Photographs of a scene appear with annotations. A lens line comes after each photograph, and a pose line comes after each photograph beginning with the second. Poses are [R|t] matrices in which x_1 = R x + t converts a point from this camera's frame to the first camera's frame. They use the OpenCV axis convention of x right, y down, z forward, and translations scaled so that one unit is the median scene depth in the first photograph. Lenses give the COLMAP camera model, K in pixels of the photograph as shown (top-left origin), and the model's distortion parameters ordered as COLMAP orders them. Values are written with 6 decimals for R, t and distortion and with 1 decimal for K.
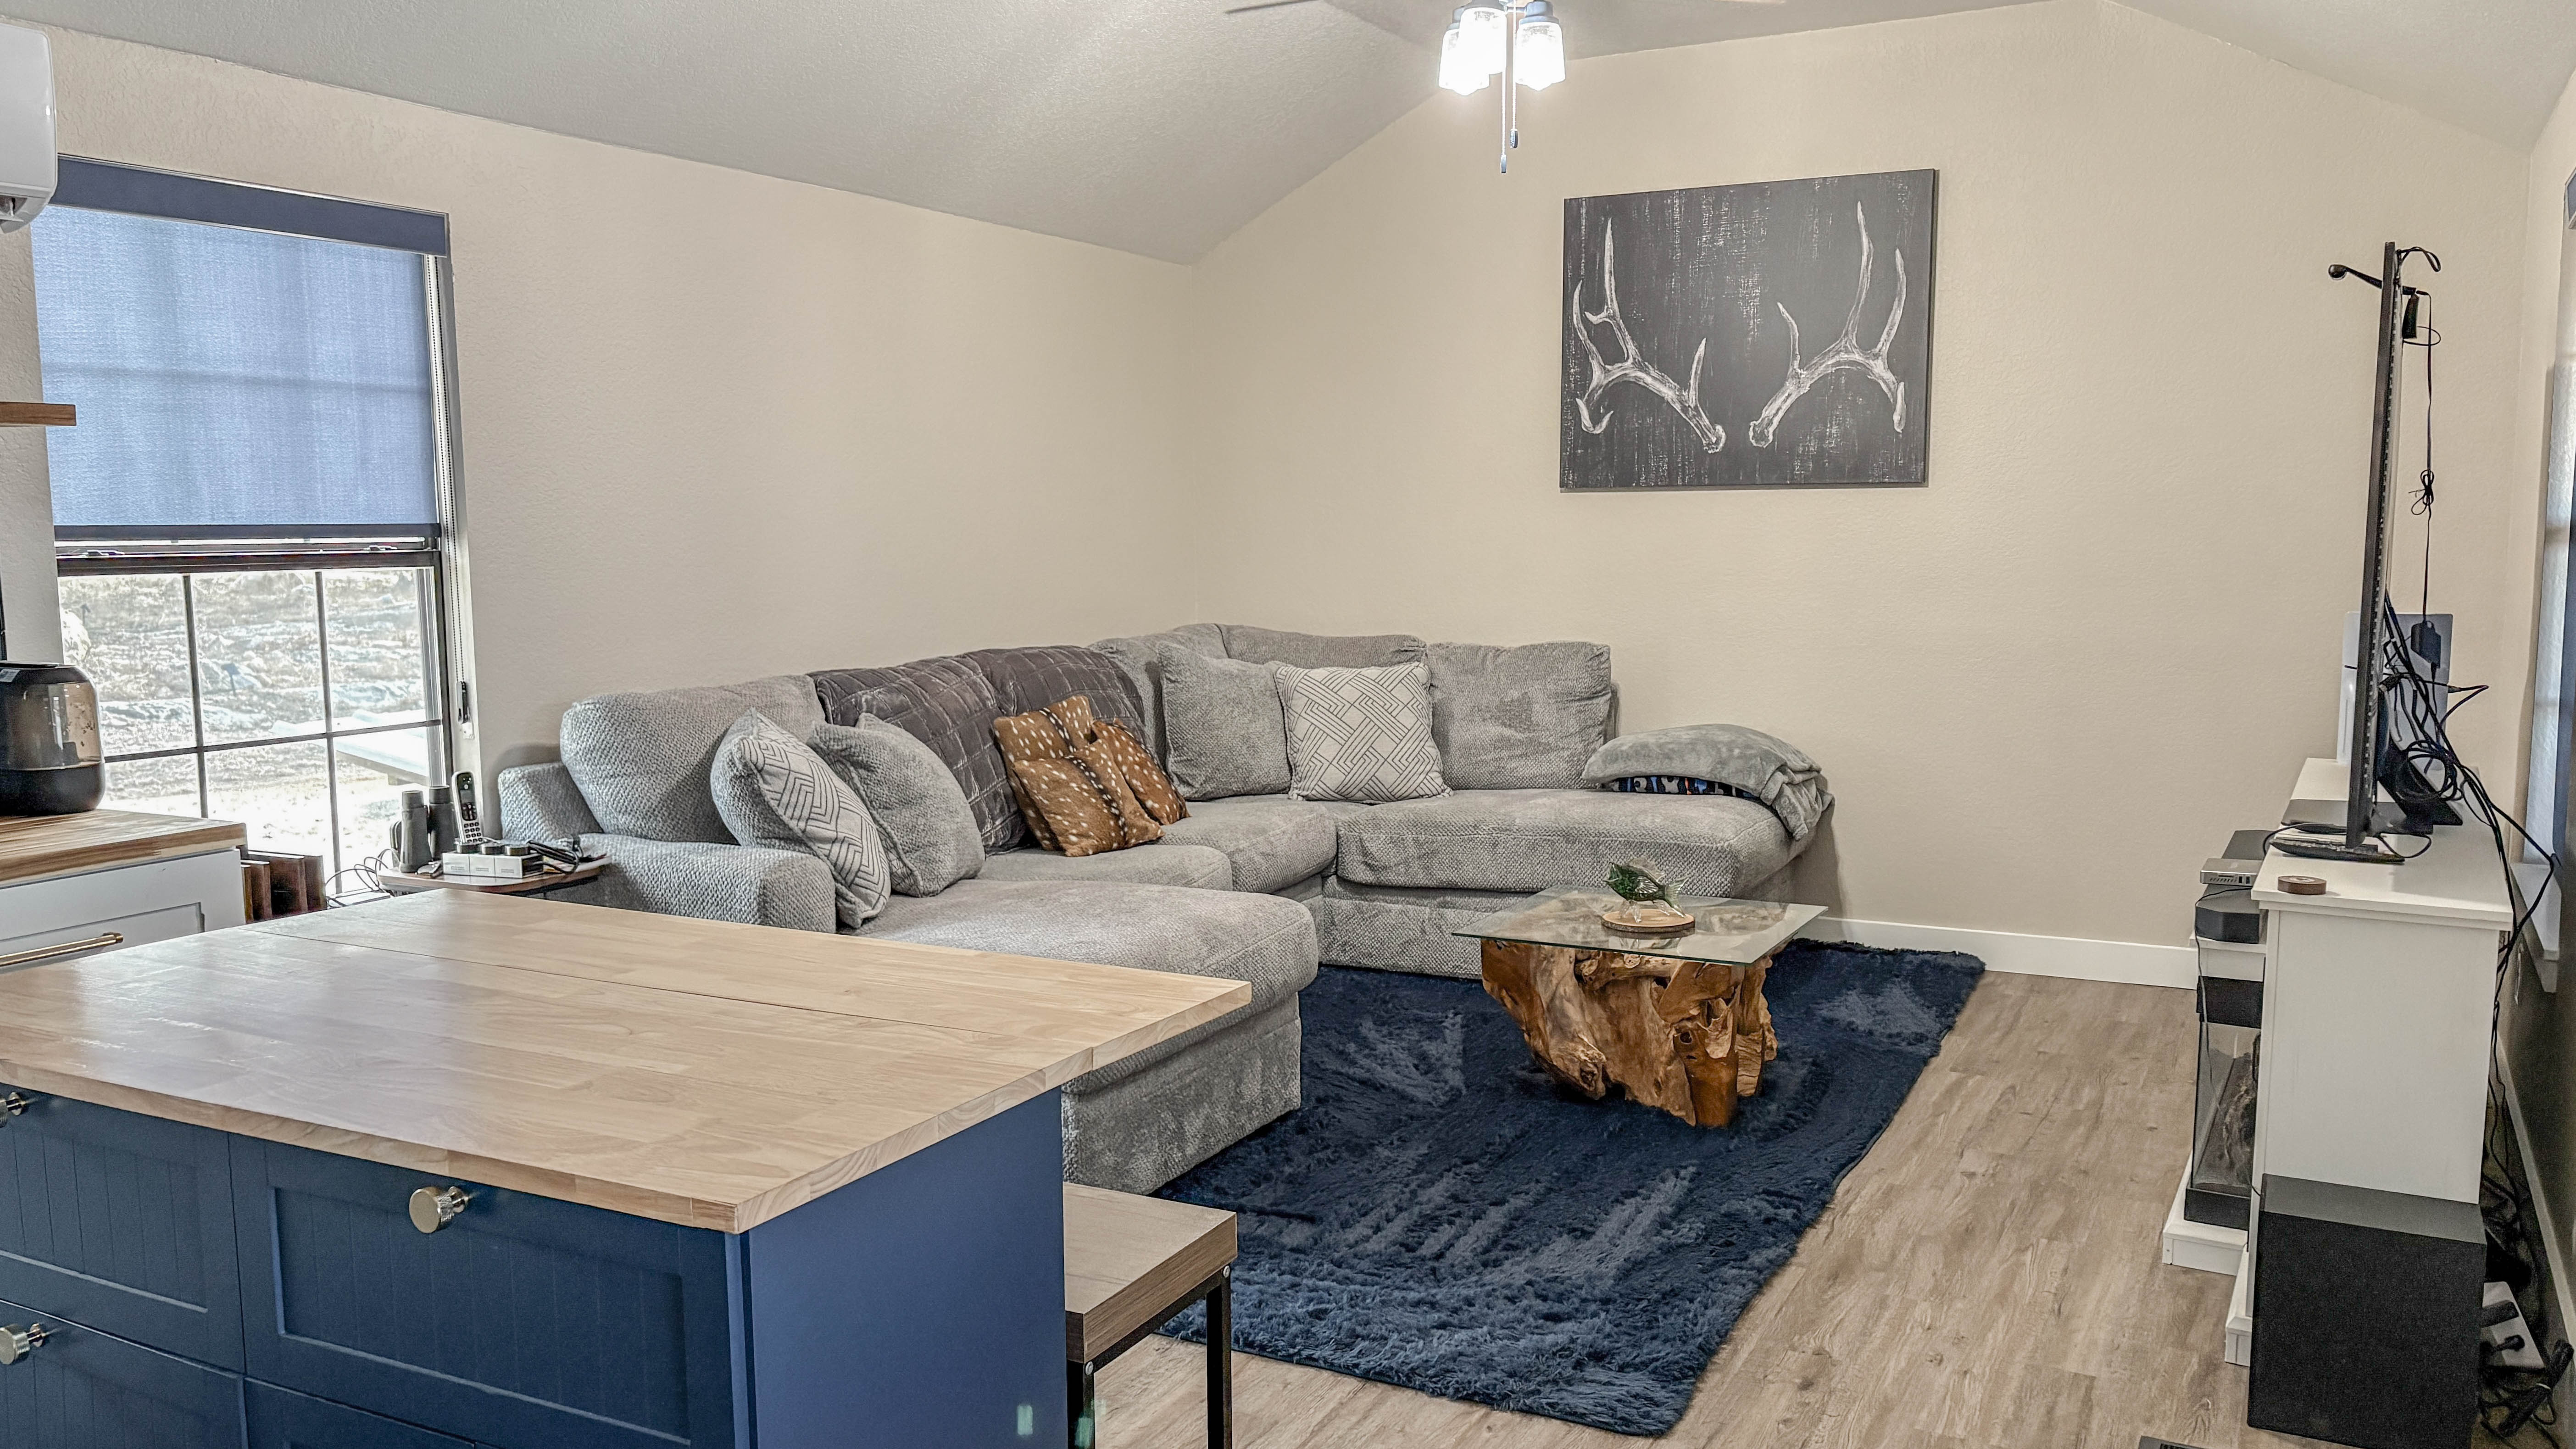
lens RADIAL K [[1957.8, 0, 1310.5], [0, 1957.8, 768.6], [0, 0, 1]] dist [0.009307, 0.005028]
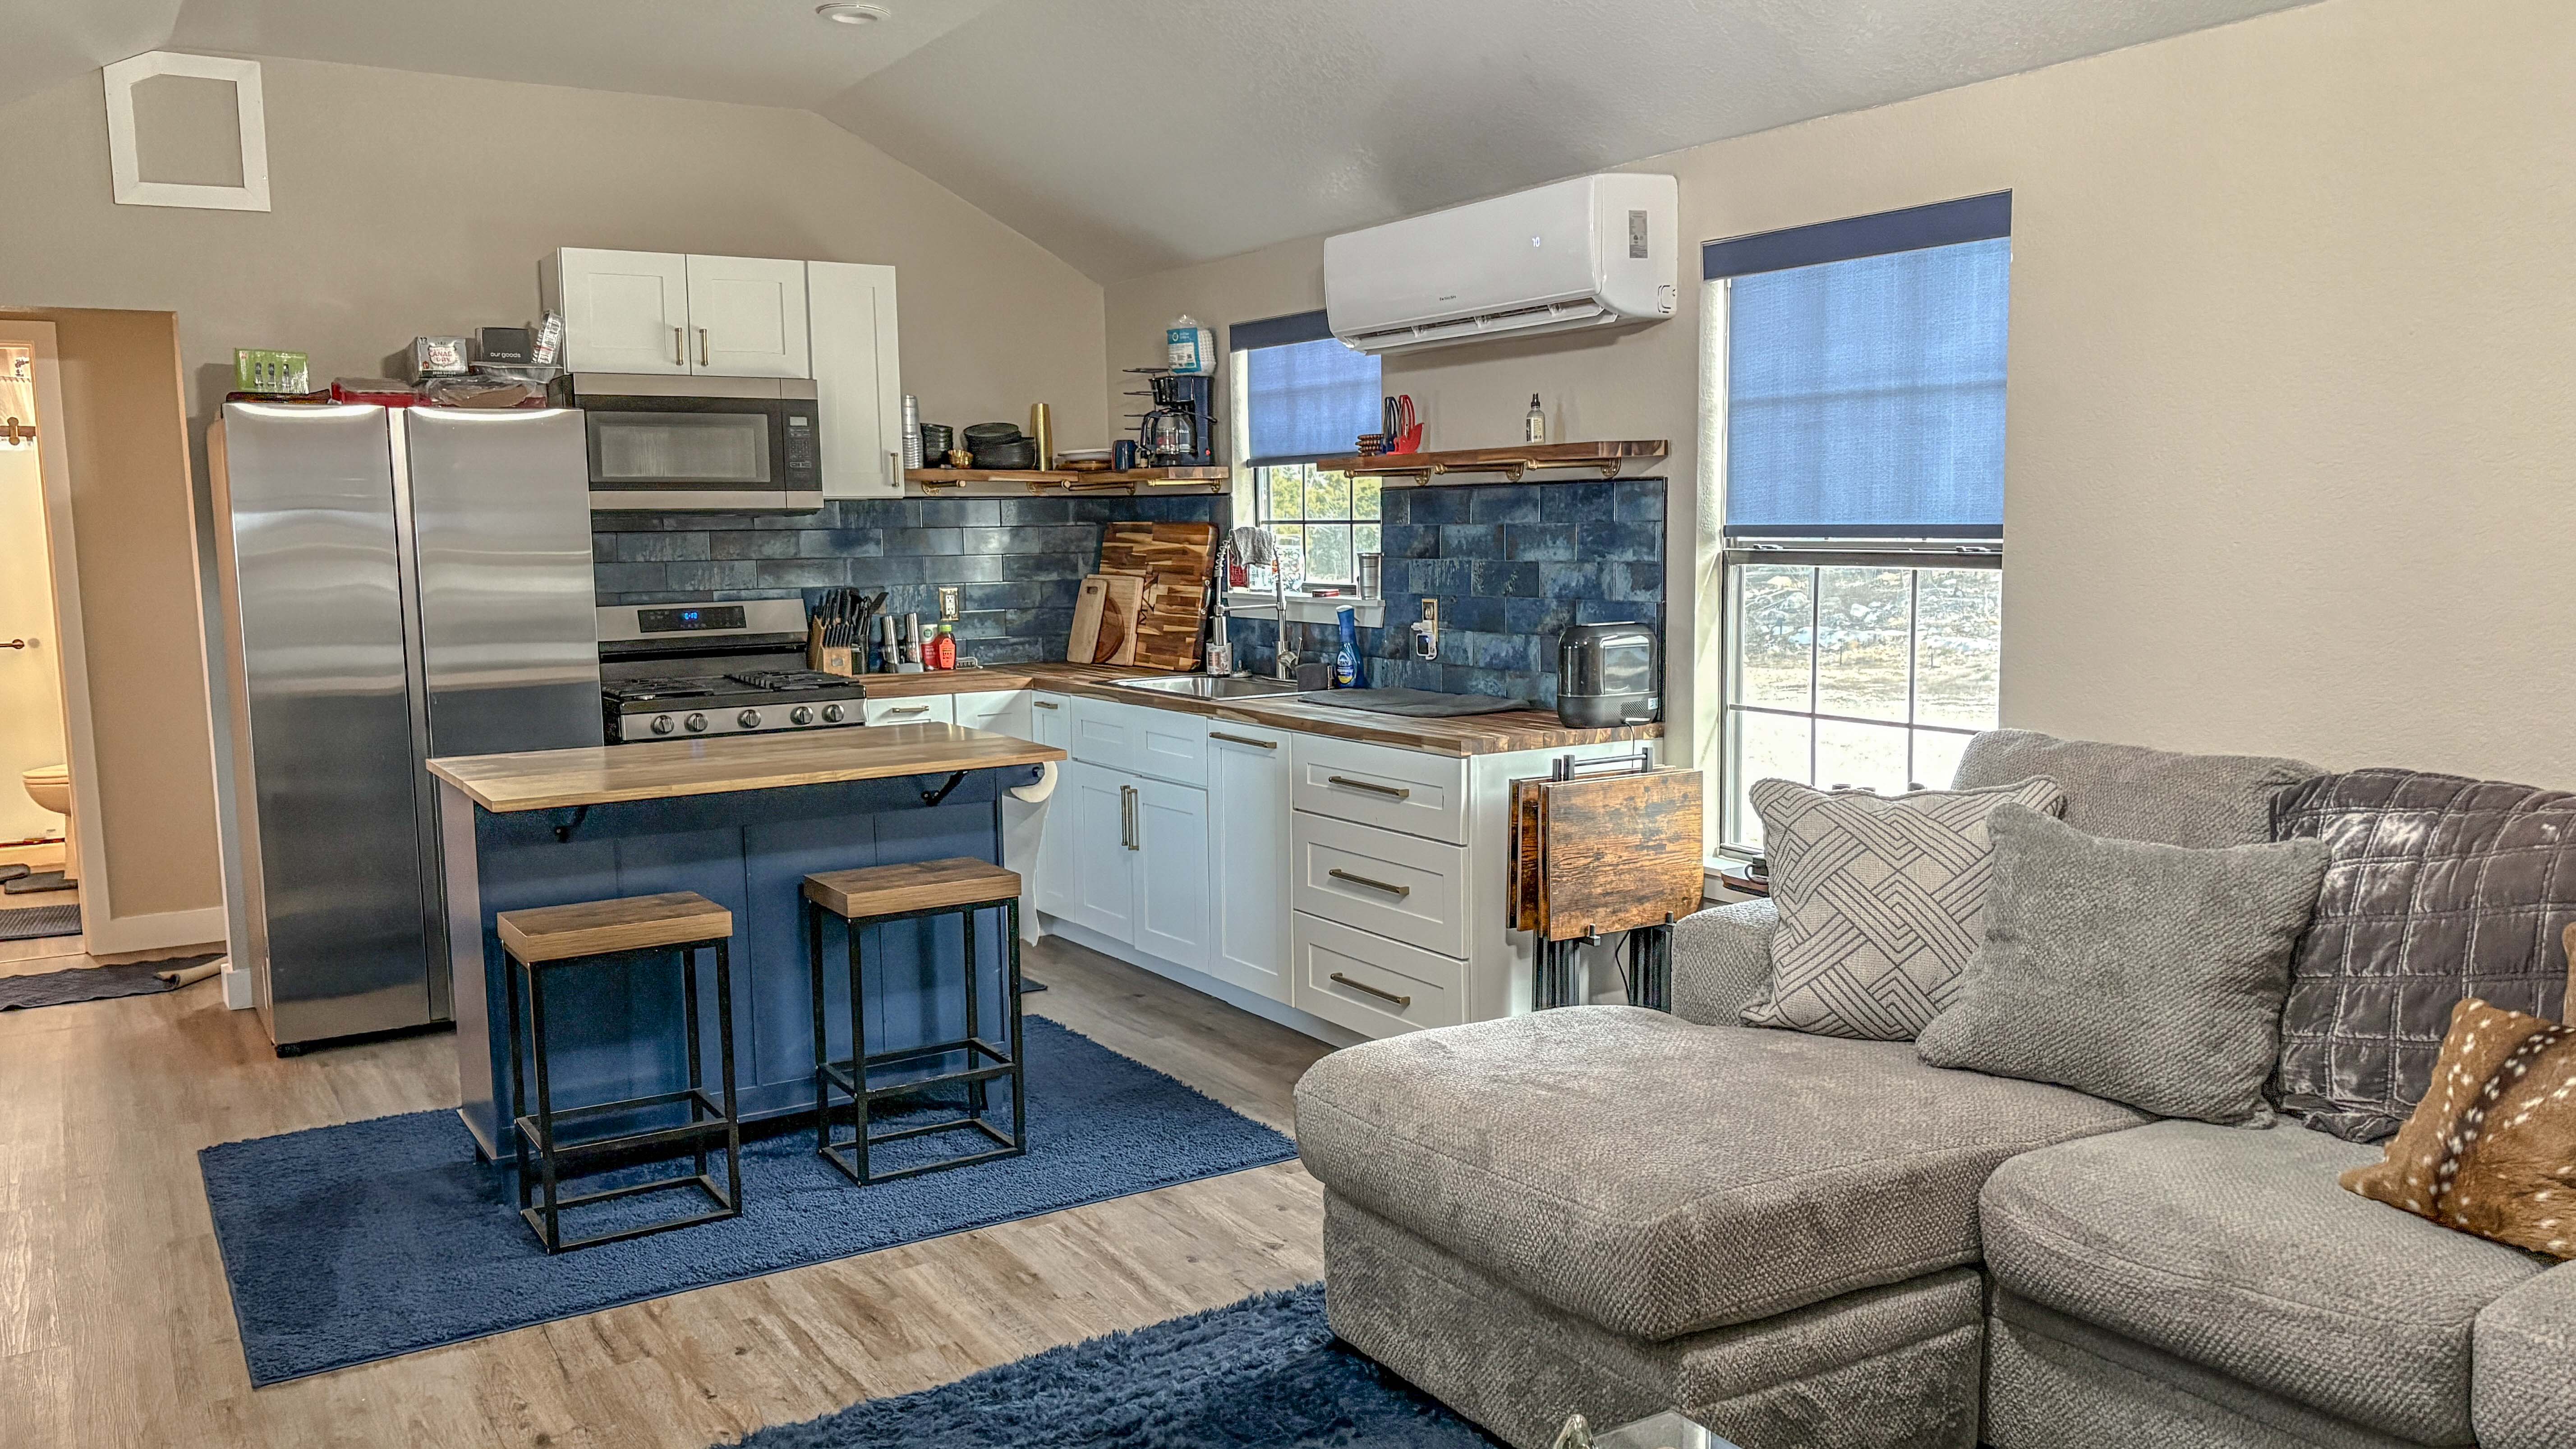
lens RADIAL K [[1957.7, 0, 1310.5], [0, 1957.7, 768.6], [0, 0, 1]] dist [0.009307, 0.005028]
pose [[-0.495592, 0.121220, -0.860055, 0.598237], [-0.097232, 0.976246, 0.193625, -0.178134], [0.863096, 0.179584, -0.472033, 1.310940]]
